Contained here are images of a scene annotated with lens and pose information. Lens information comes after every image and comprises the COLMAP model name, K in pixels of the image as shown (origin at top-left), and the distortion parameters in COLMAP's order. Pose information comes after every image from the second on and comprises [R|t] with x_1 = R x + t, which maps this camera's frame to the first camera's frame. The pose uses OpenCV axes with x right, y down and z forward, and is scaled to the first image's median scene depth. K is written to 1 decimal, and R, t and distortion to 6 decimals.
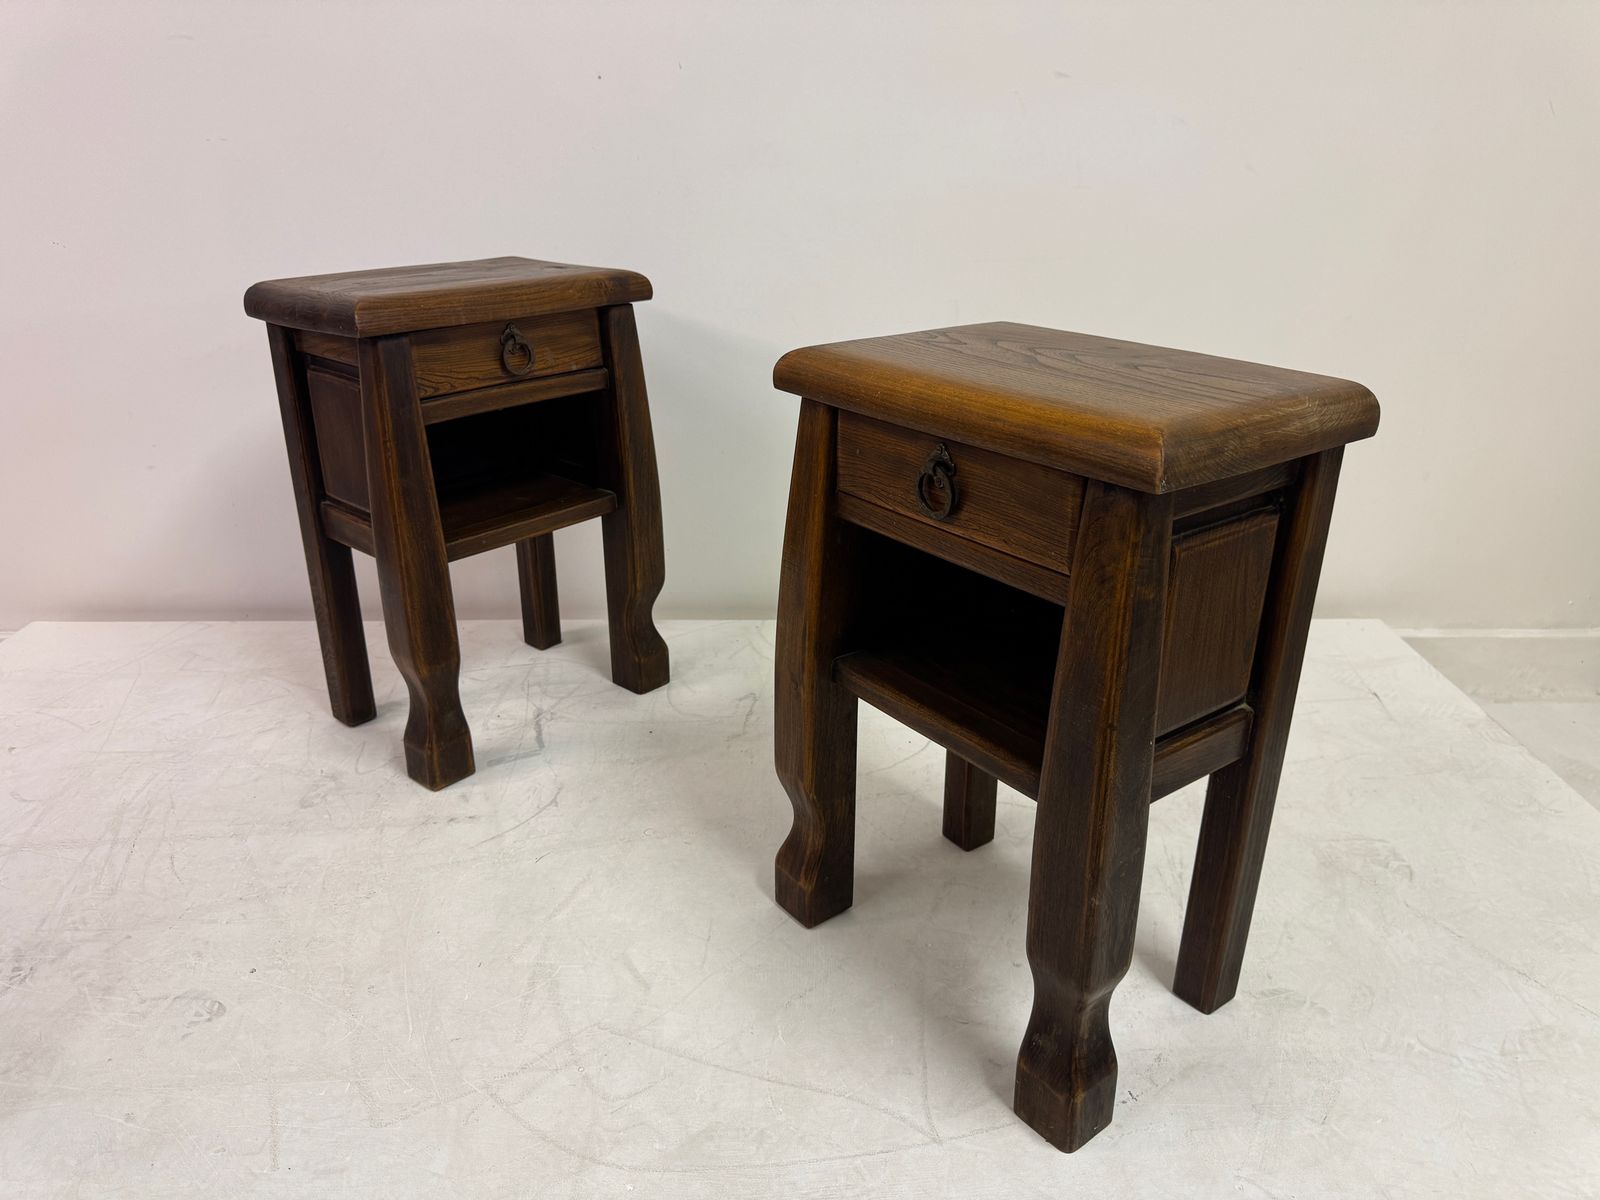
lens RADIAL K [[1143.9, 0, 800.0], [0, 1143.9, 600.0], [0, 0, 1]] dist [0.005618, -0.013335]
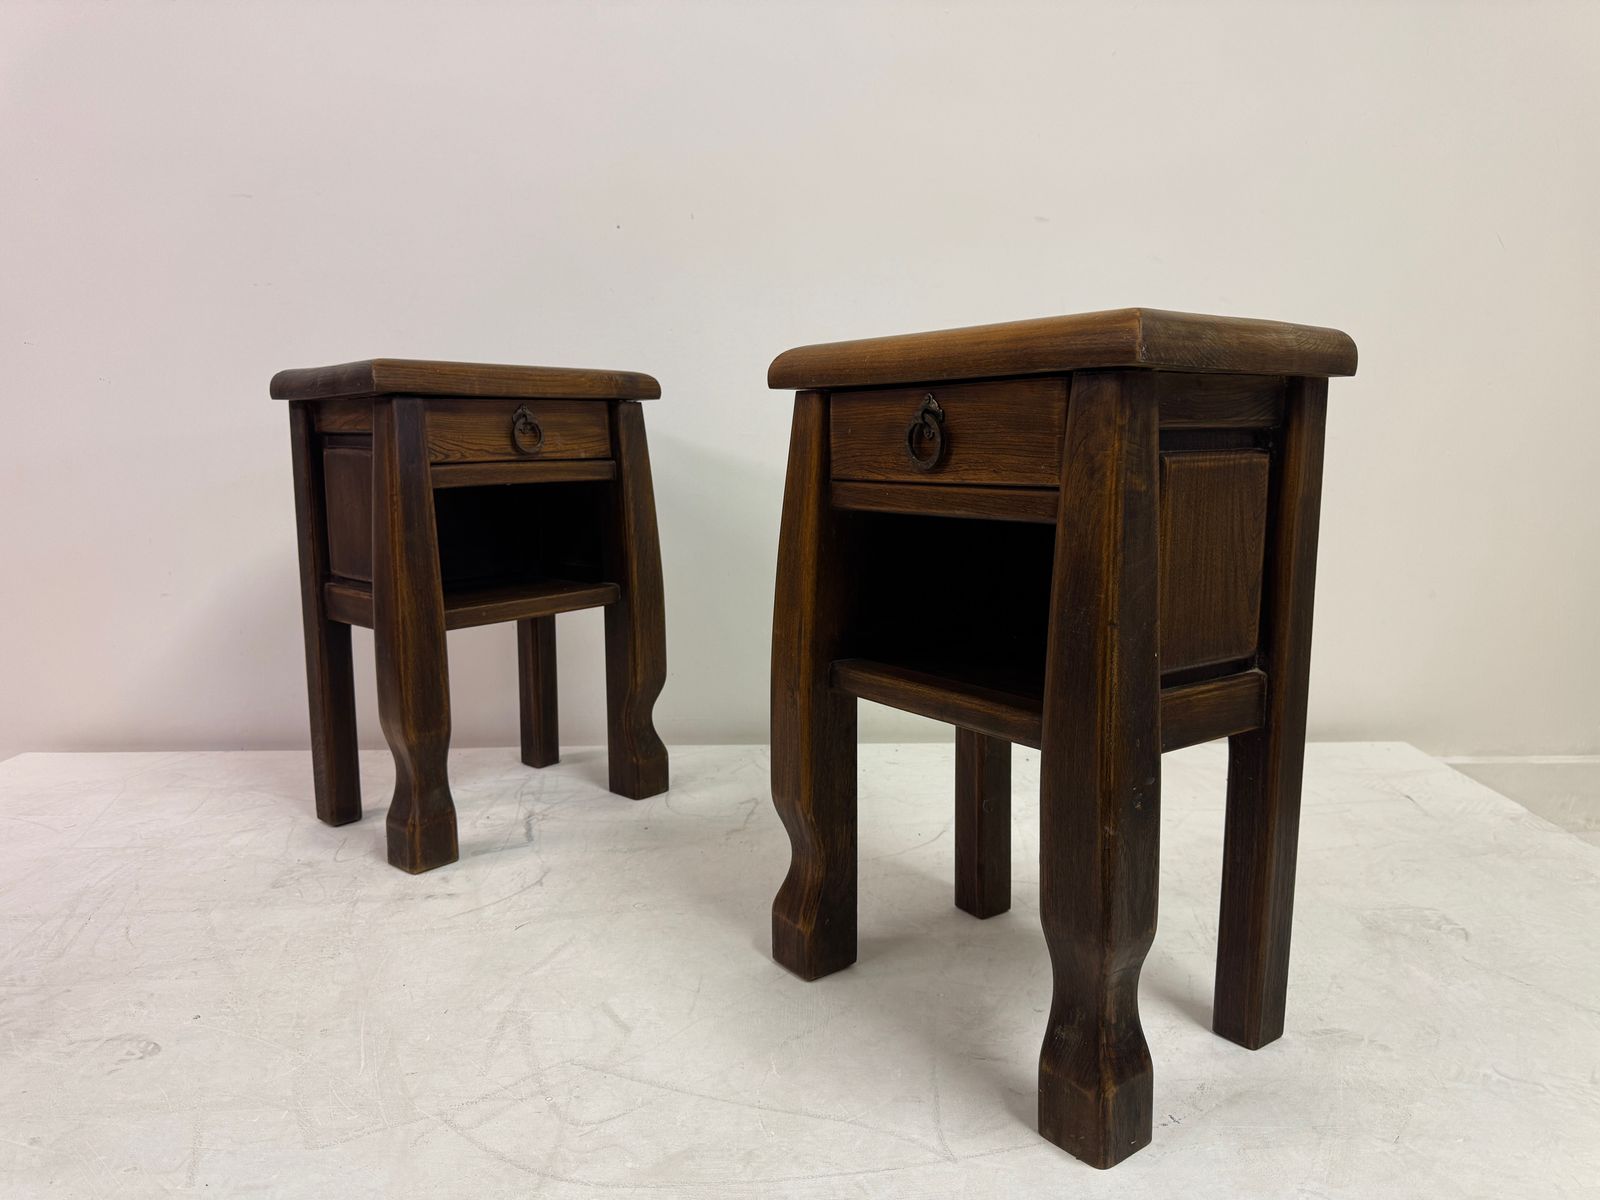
lens RADIAL K [[1146.2, 0, 802.7], [0, 1146.2, 597.4], [0, 0, 1]] dist [0.000330, -0.006078]
pose [[0.999901, -0.006719, -0.012350, 0.015545], [0.003468, 0.969149, -0.246451, 0.204632], [0.013625, 0.246384, 0.969076, 0.037448]]
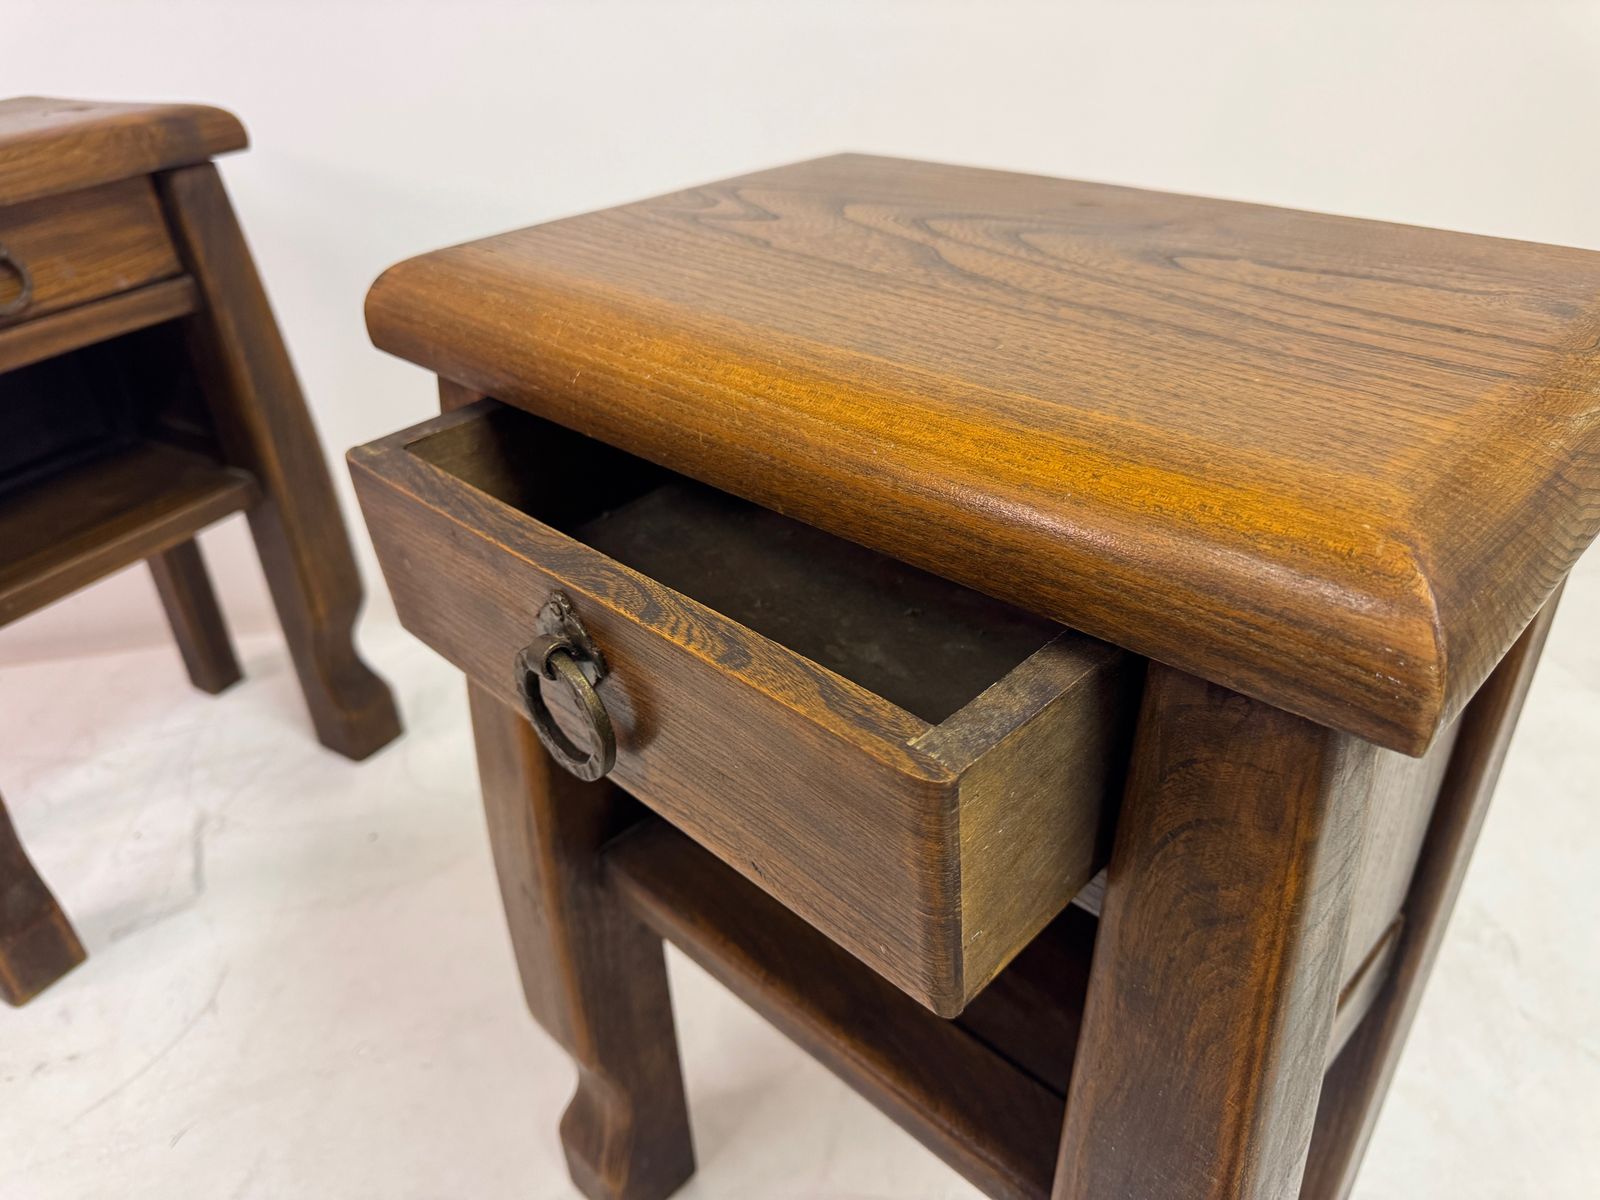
lens RADIAL K [[1169.8, 0, 800.0], [0, 1169.8, 600.0], [0, 0, 1]] dist [-0.010067, -0.009697]
pose [[0.986553, -0.123746, 0.106770, 0.067752], [0.106672, 0.982451, 0.153009, -0.114990], [-0.123831, -0.139562, 0.982440, 0.411409]]
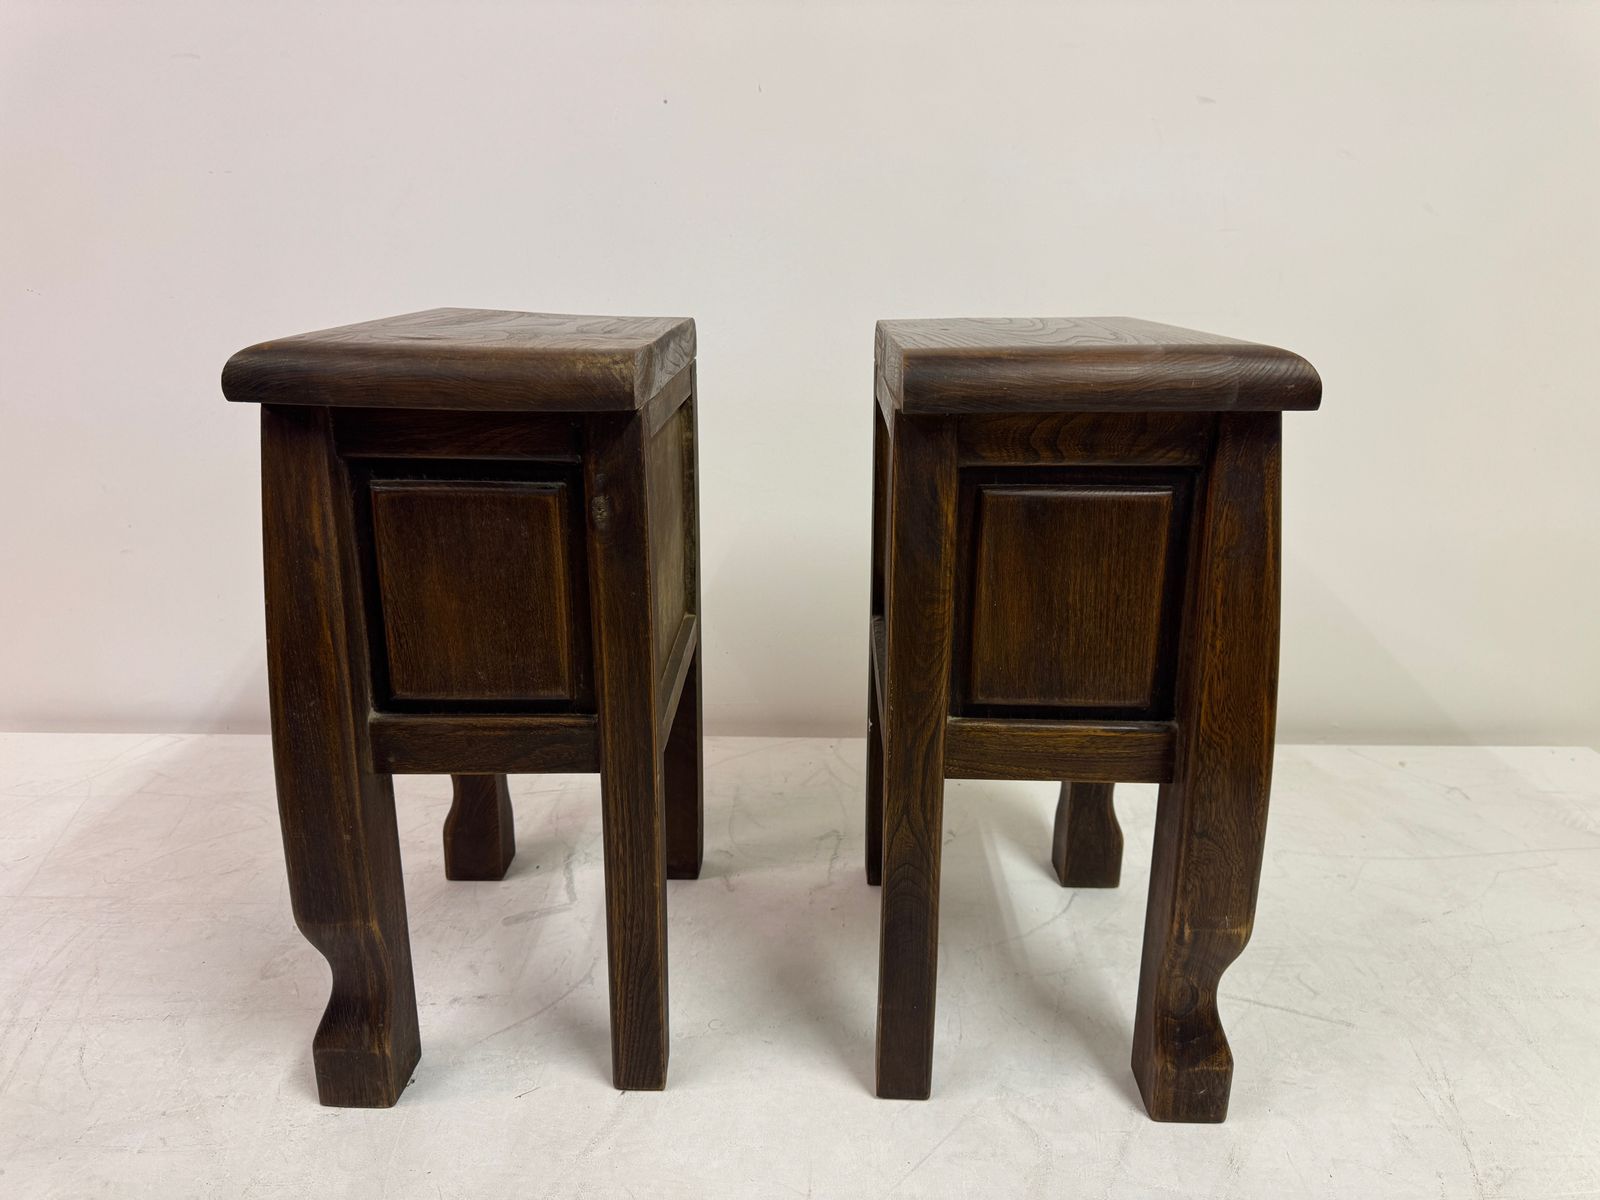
lens RADIAL K [[1146.2, 0, 802.7], [0, 1146.2, 597.4], [0, 0, 1]] dist [0.000330, -0.006078]
pose [[0.999815, 0.009300, -0.016844, -0.070848], [-0.011087, 0.993945, -0.109318, 0.008898], [0.015725, 0.109484, 0.993864, 0.241451]]
